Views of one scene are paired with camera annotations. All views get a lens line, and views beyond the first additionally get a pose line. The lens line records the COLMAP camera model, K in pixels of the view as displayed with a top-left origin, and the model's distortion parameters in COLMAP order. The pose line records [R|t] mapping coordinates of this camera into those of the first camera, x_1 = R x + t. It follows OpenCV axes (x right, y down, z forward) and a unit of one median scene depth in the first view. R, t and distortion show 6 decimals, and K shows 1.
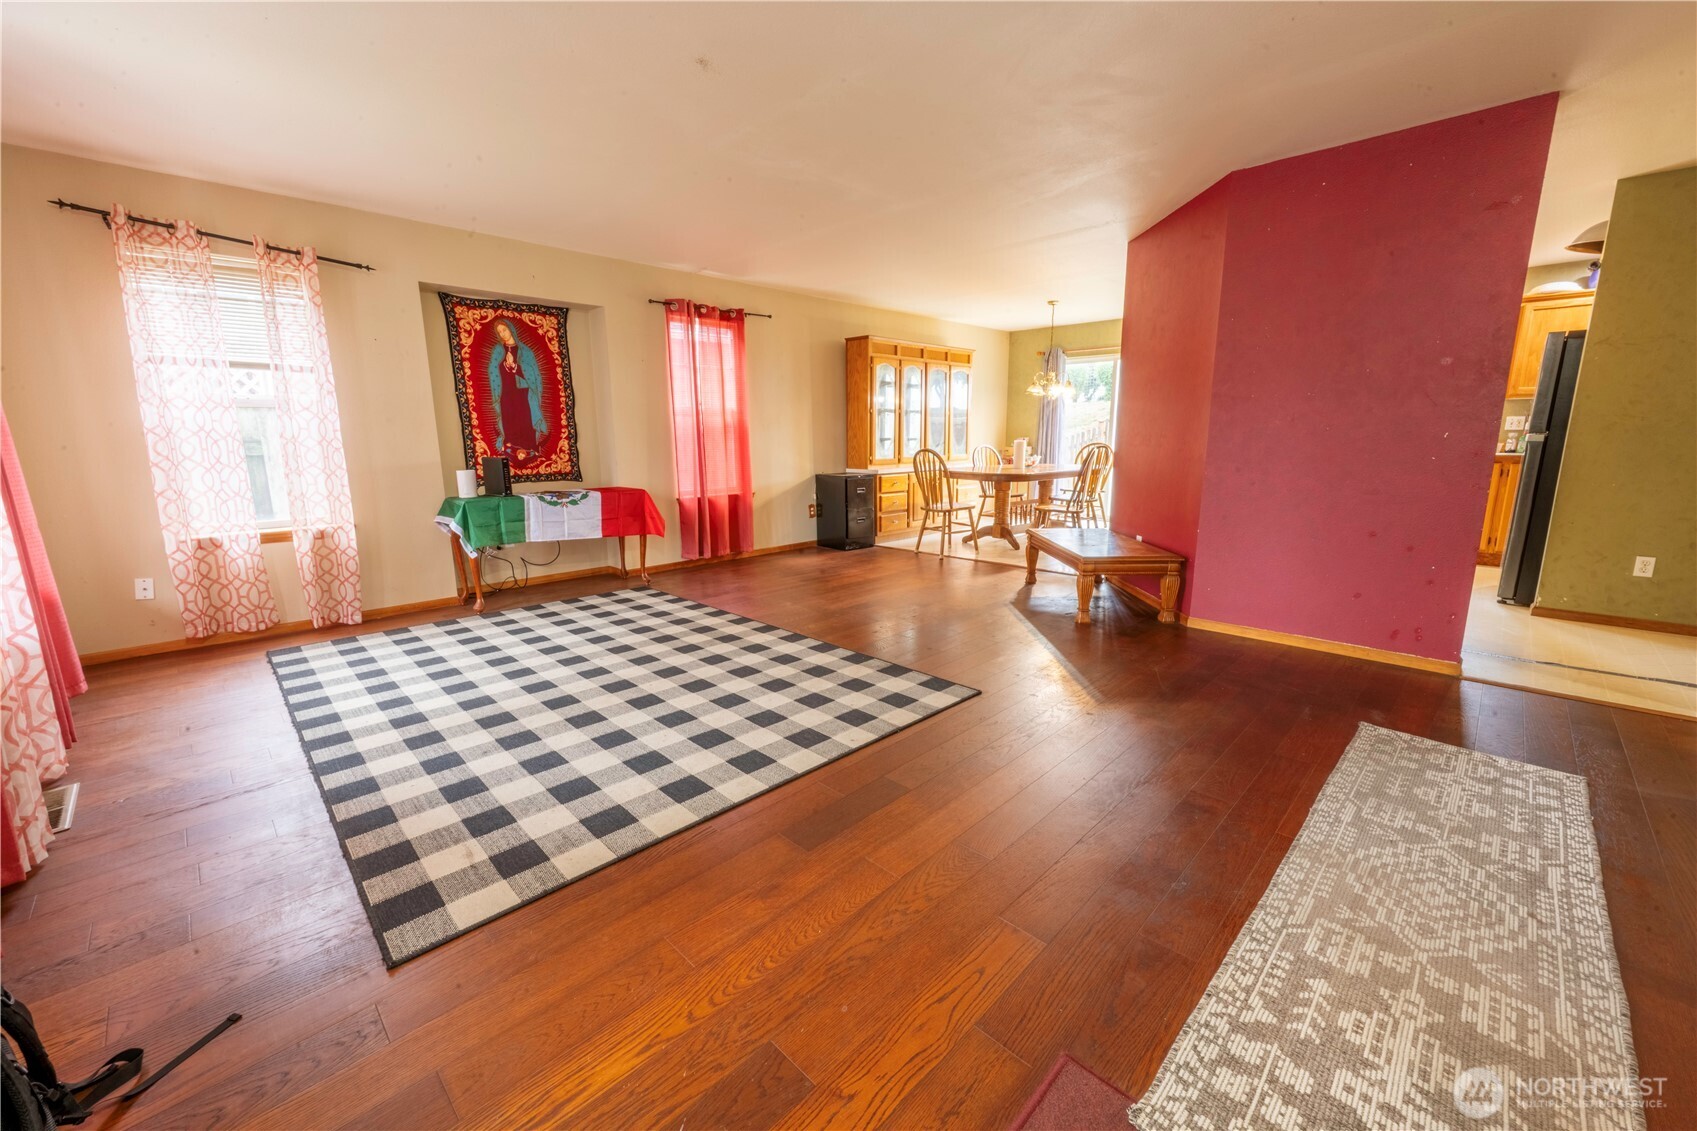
lens RADIAL K [[670.0, 0, 858.0], [0, 670.0, 565.3], [0, 0, 1]] dist [-0.000924, 0.000454]
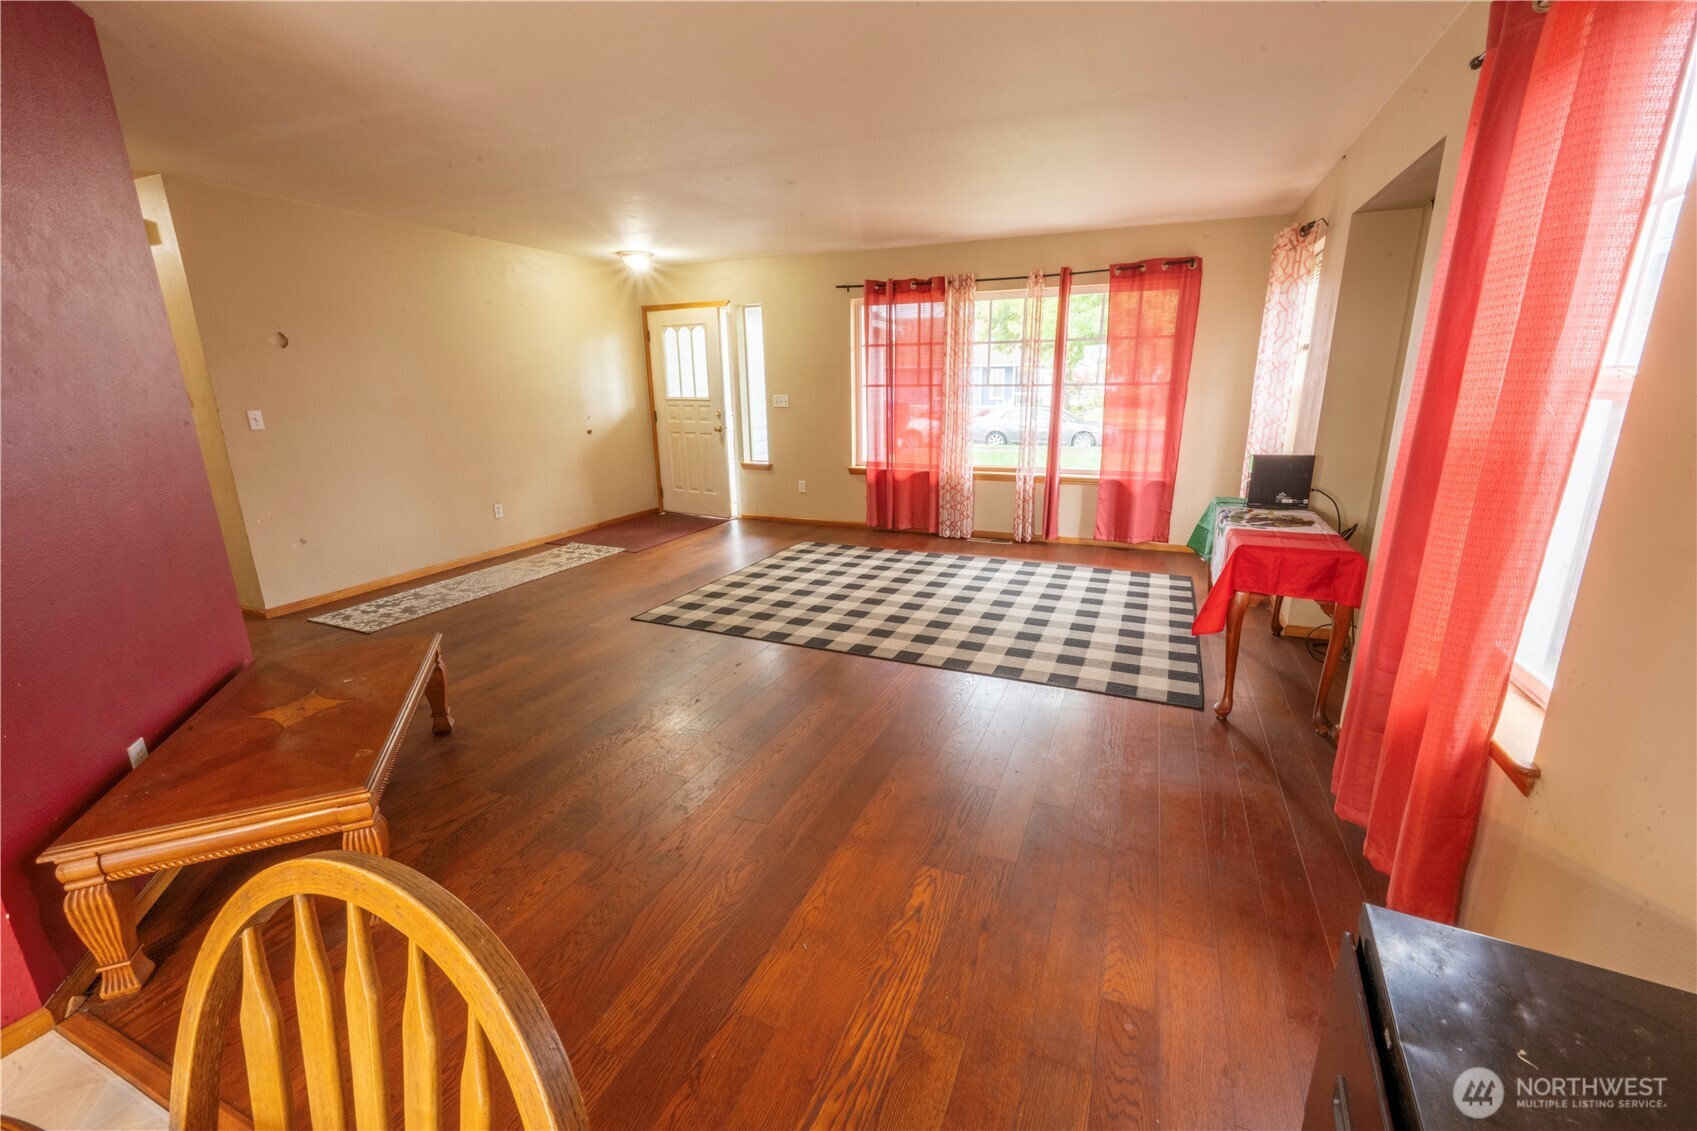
lens RADIAL K [[695.7, 0, 848.5], [0, 695.7, 565.5], [0, 0, 1]] dist [-0.010646, -0.000008]
pose [[-0.935333, 0.107296, -0.337105, 0.151011], [-0.049302, 0.904064, 0.424545, -0.336142], [0.350317, 0.413711, -0.840310, 1.471106]]
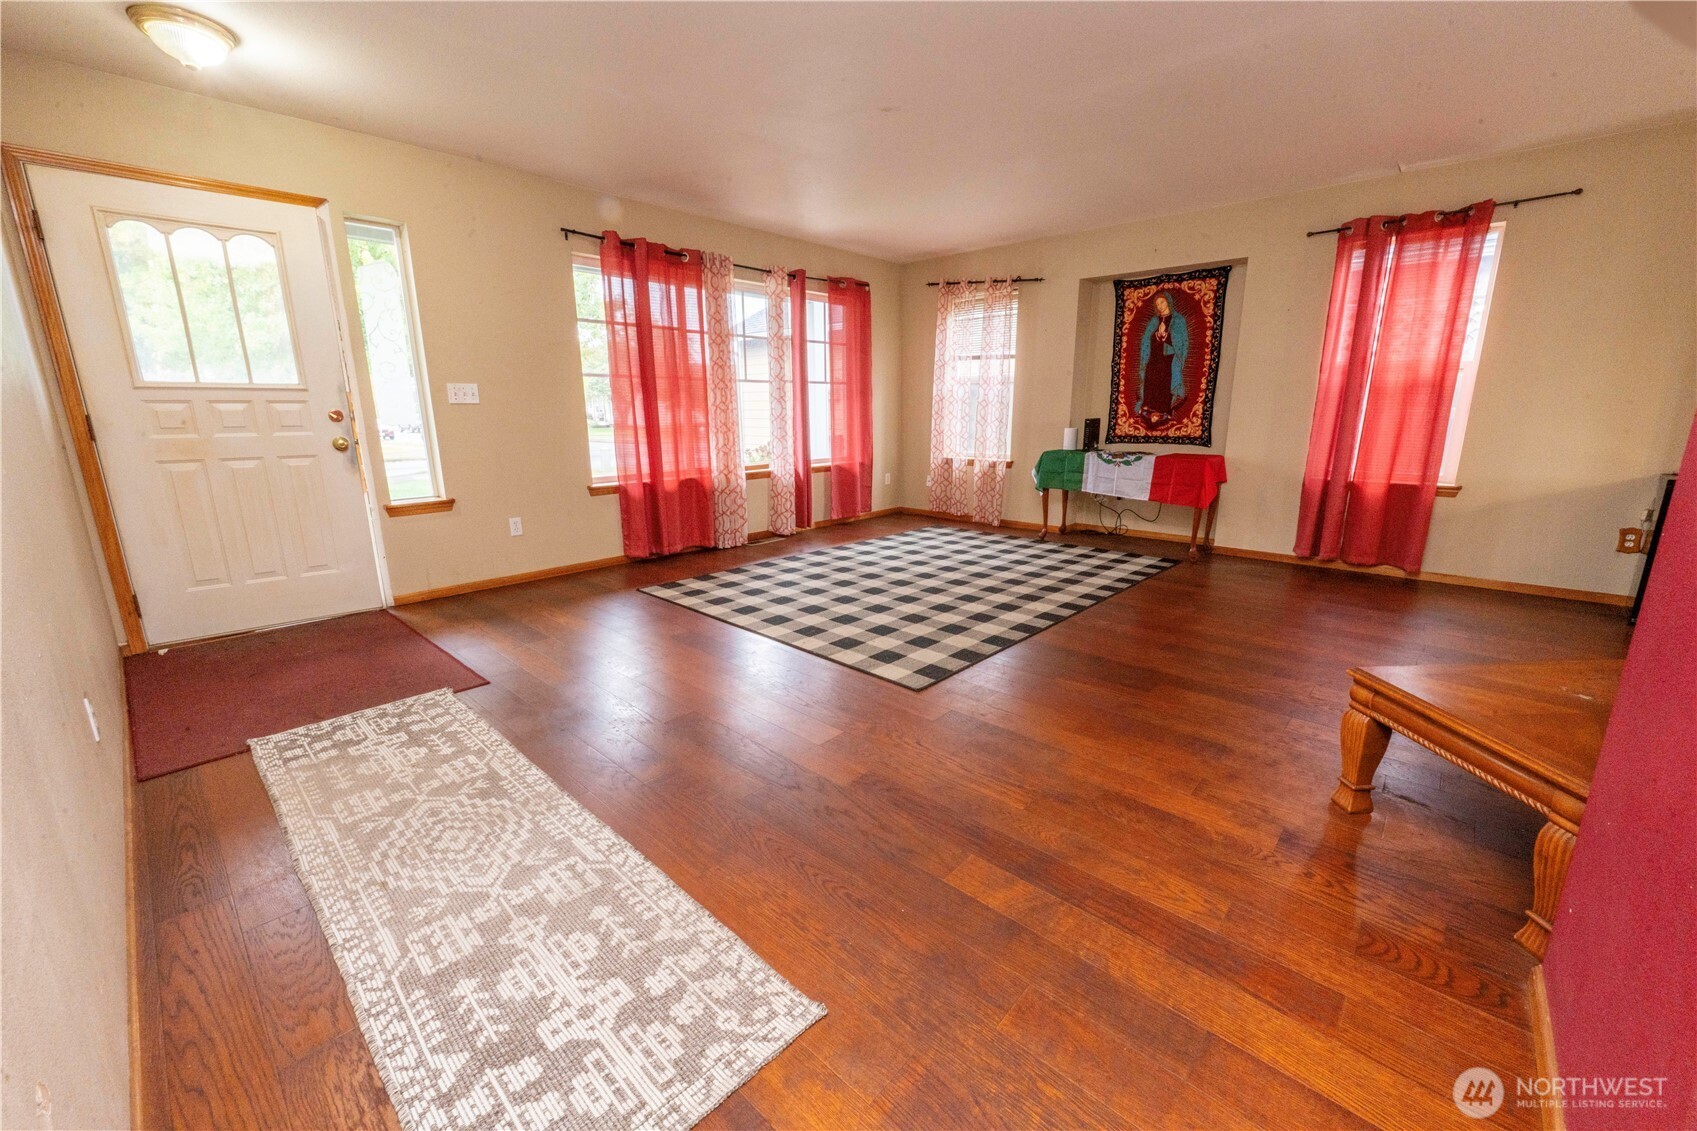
lens RADIAL K [[670.0, 0, 858.0], [0, 670.0, 565.3], [0, 0, 1]] dist [-0.000924, 0.000454]
pose [[0.027696, 0.240016, -0.970374, 0.652493], [-0.186296, 0.954978, 0.230891, -0.105841], [0.982103, 0.174382, 0.071163, 0.533921]]
